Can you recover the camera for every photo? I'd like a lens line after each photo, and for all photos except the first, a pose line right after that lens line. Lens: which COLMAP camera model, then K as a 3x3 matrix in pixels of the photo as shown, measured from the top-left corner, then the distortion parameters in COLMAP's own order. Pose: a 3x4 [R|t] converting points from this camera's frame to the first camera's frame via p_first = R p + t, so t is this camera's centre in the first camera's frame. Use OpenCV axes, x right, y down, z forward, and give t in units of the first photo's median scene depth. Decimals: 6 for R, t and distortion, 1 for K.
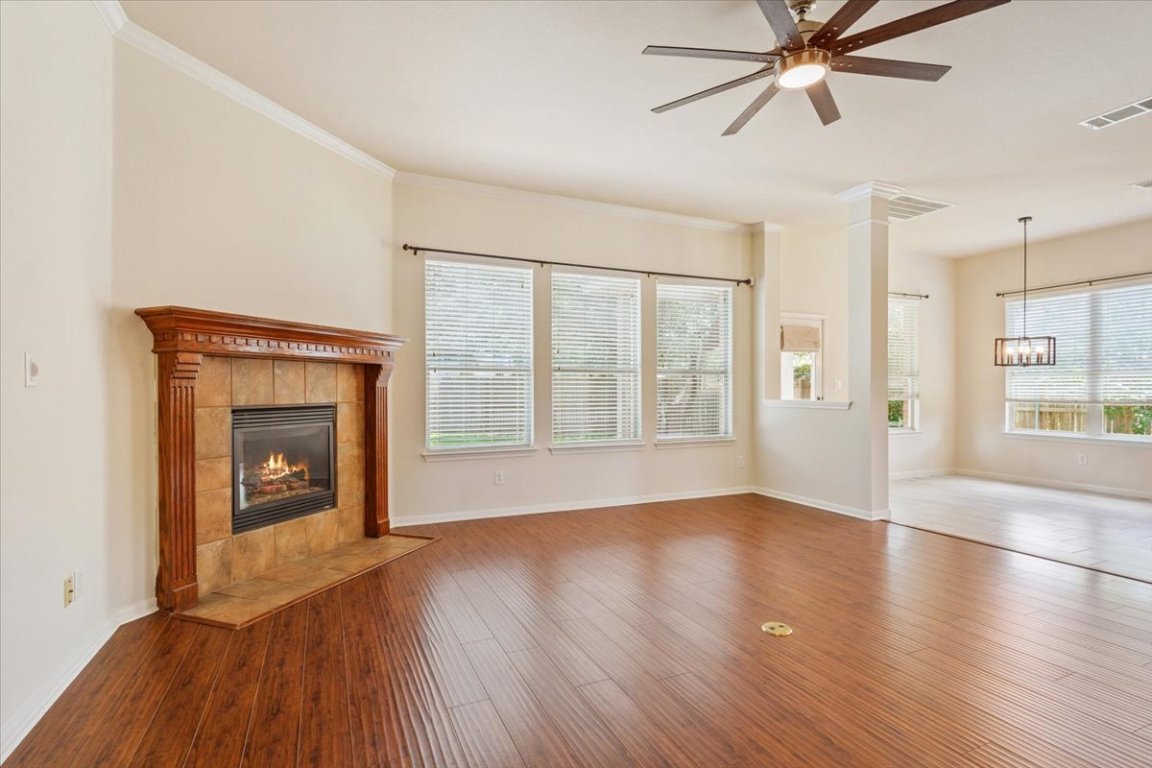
lens RADIAL K [[571.7, 0, 575.0], [0, 571.7, 388.2], [0, 0, 1]] dist [-0.004111, 0.000038]
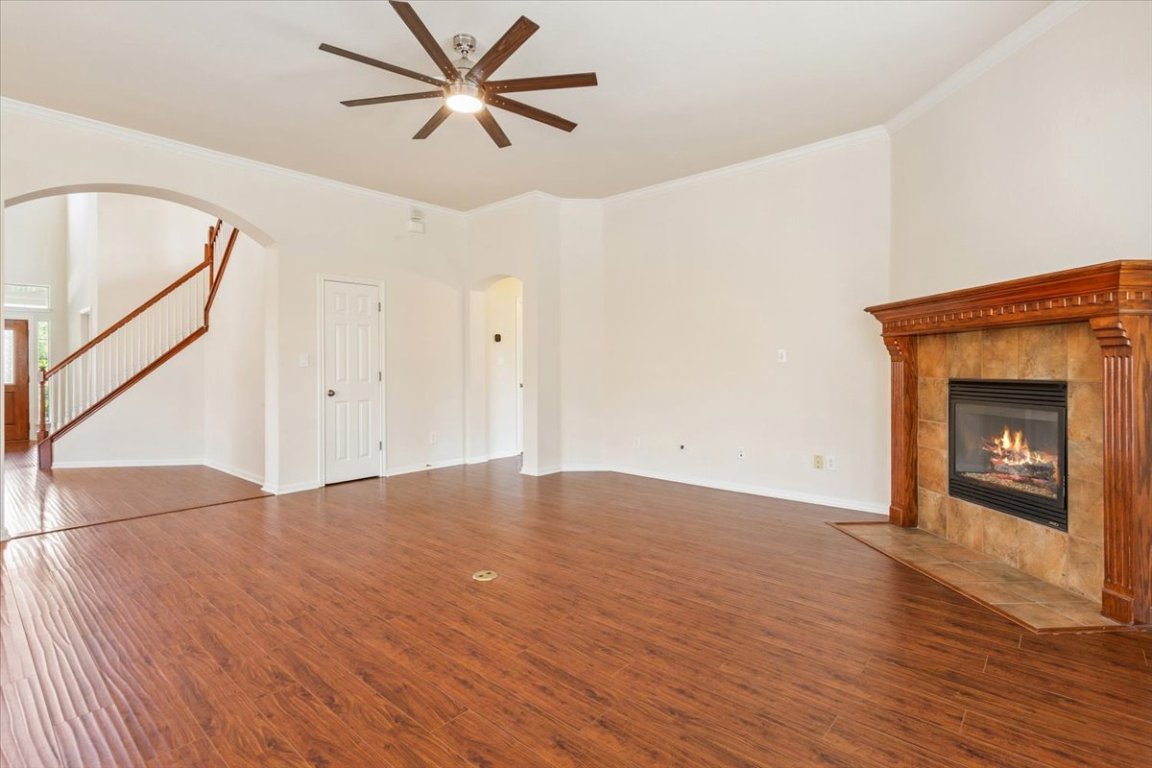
lens RADIAL K [[571.7, 0, 575.7], [0, 571.7, 372.5], [0, 0, 1]] dist [-0.004111, 0.000038]
pose [[-0.912505, 0.002750, -0.409057, 0.458662], [-0.000648, 0.999966, 0.008168, 0.011188], [0.409065, 0.007719, -0.912472, 1.549156]]
